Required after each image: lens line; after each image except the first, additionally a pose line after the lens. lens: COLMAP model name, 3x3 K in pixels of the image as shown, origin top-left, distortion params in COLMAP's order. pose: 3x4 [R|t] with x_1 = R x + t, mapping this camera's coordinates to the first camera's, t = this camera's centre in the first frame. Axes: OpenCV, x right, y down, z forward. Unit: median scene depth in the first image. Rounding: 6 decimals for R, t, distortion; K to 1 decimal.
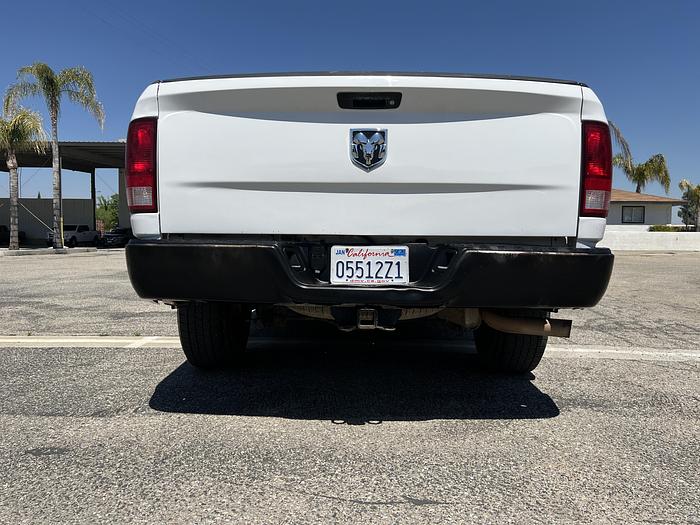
lens RADIAL K [[527.1, 0, 352.0], [0, 527.1, 263.0], [0, 0, 1]] dist [0.052518, -0.059898]
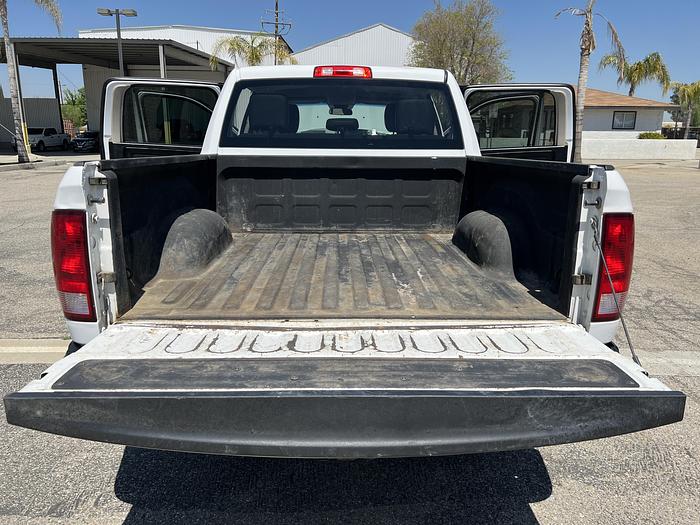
lens RADIAL K [[527.1, 0, 352.3], [0, 527.1, 265.1], [0, 0, 1]] dist [0.052518, -0.059898]
pose [[0.999497, -0.007649, 0.030777, 0.011509], [0.001528, 0.980966, 0.194175, -0.314711], [-0.031677, -0.194030, 0.980484, 0.163583]]
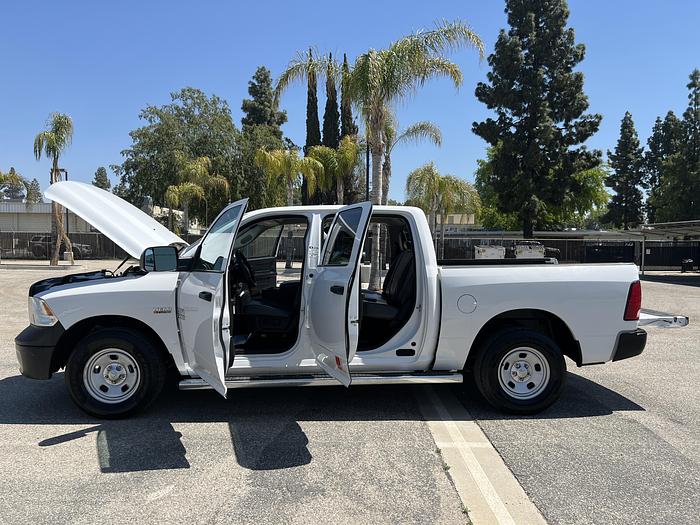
lens RADIAL K [[527.1, 0, 352.1], [0, 527.1, 261.9], [0, 0, 1]] dist [0.052518, -0.059898]
pose [[-0.064957, -0.043392, 0.996944, -2.428366], [0.038048, 0.998220, 0.045926, -0.461197], [-0.997162, 0.040915, -0.063190, 2.197166]]
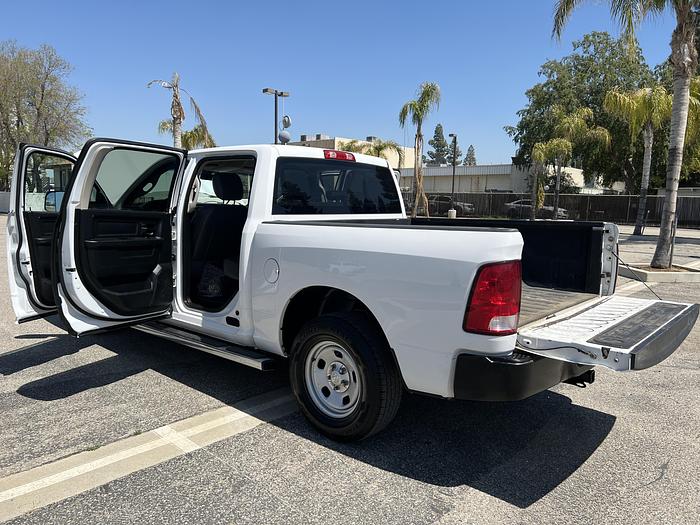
lens RADIAL K [[527.1, 0, 353.7], [0, 527.1, 260.2], [0, 0, 1]] dist [0.052518, -0.059898]
pose [[0.652295, -0.081398, 0.753582, -1.421896], [0.016684, 0.995518, 0.093089, -0.358079], [-0.757781, -0.048149, 0.650730, 0.433047]]
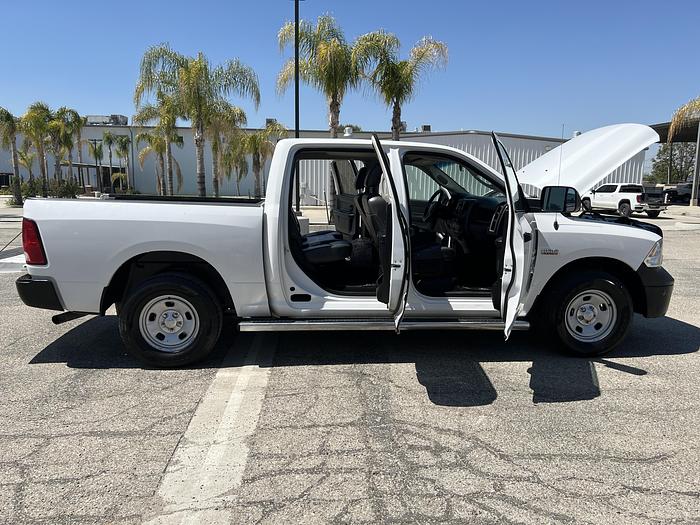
lens RADIAL K [[527.1, 0, 348.4], [0, 527.1, 262.7], [0, 0, 1]] dist [0.052518, -0.059898]
pose [[0.104150, 0.137521, -0.985008, 2.362316], [-0.056588, 0.989609, 0.132181, -0.389422], [0.992950, 0.041973, 0.110850, 1.816326]]
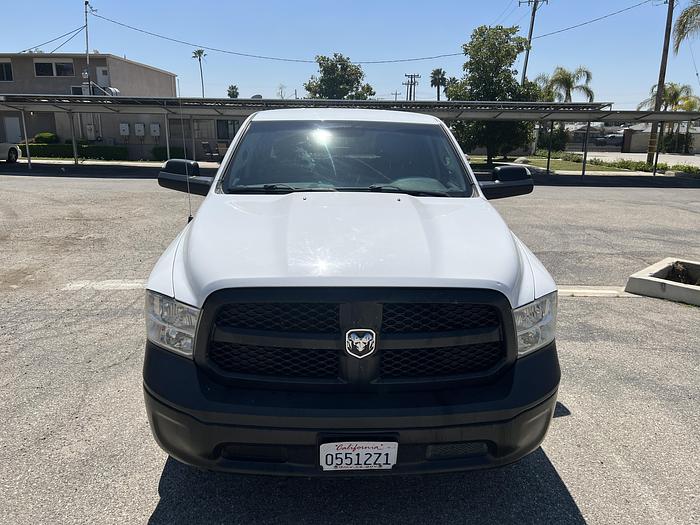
lens RADIAL K [[527.1, 0, 352.9], [0, 527.1, 259.5], [0, 0, 1]] dist [0.052518, -0.059898]
pose [[-0.998474, -0.012285, -0.053843, 0.101526], [-0.027260, 0.957534, 0.287030, -0.635955], [0.048031, 0.288059, -0.956407, 4.231406]]
